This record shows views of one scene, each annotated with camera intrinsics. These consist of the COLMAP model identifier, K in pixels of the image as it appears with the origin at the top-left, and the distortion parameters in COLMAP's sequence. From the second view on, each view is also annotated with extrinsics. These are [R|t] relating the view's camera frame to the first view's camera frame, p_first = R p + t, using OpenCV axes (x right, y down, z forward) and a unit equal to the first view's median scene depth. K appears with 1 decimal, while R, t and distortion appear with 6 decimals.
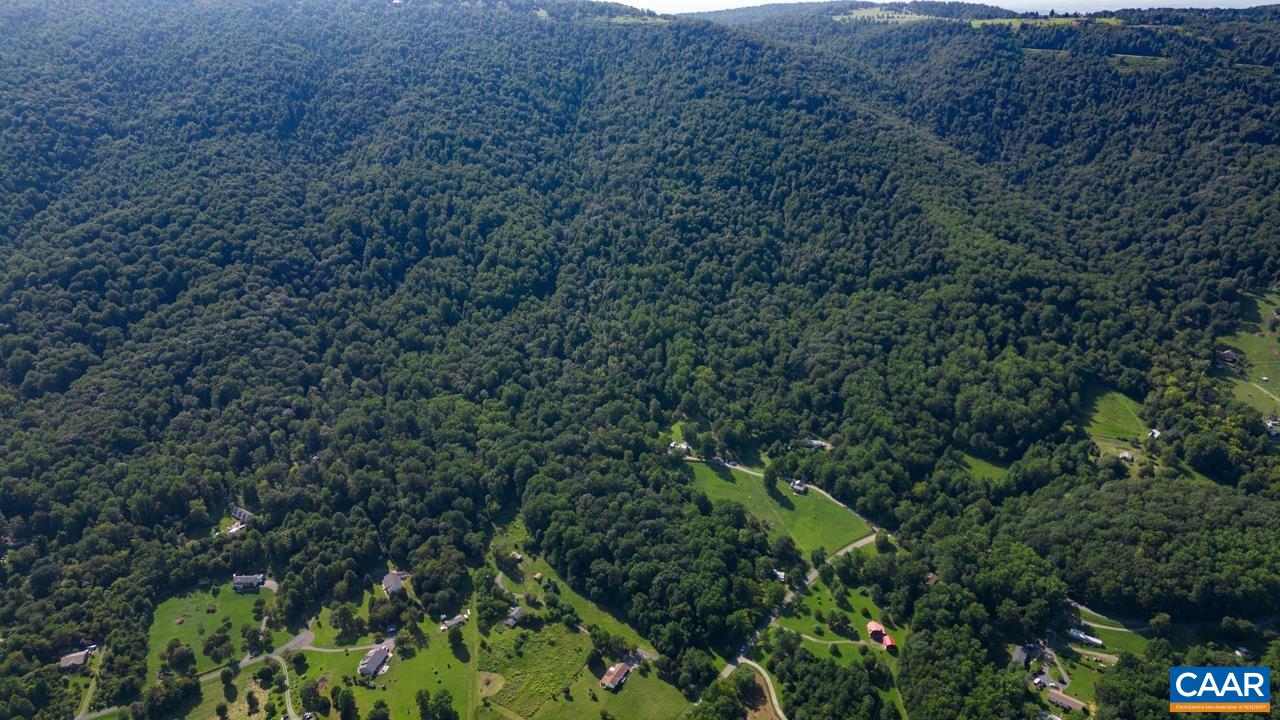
lens RADIAL K [[922.5, 0, 645.9], [0, 922.5, 359.9], [0, 0, 1]] dist [0.090189, -0.060781]
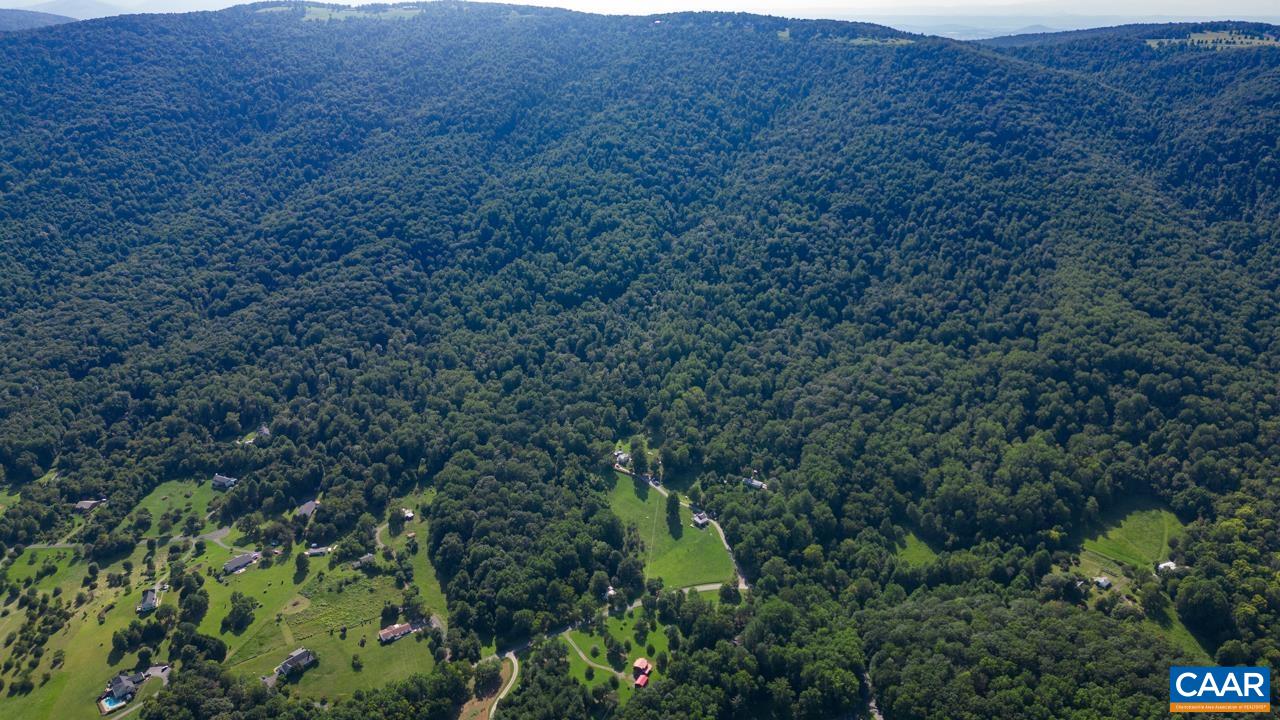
lens RADIAL K [[922.5, 0, 645.9], [0, 922.5, 359.9], [0, 0, 1]] dist [0.090189, -0.060781]
pose [[0.892912, 0.165092, -0.418871, 0.408462], [-0.172691, 0.984773, 0.020007, -0.031310], [0.415796, 0.054470, 0.907825, 0.069802]]
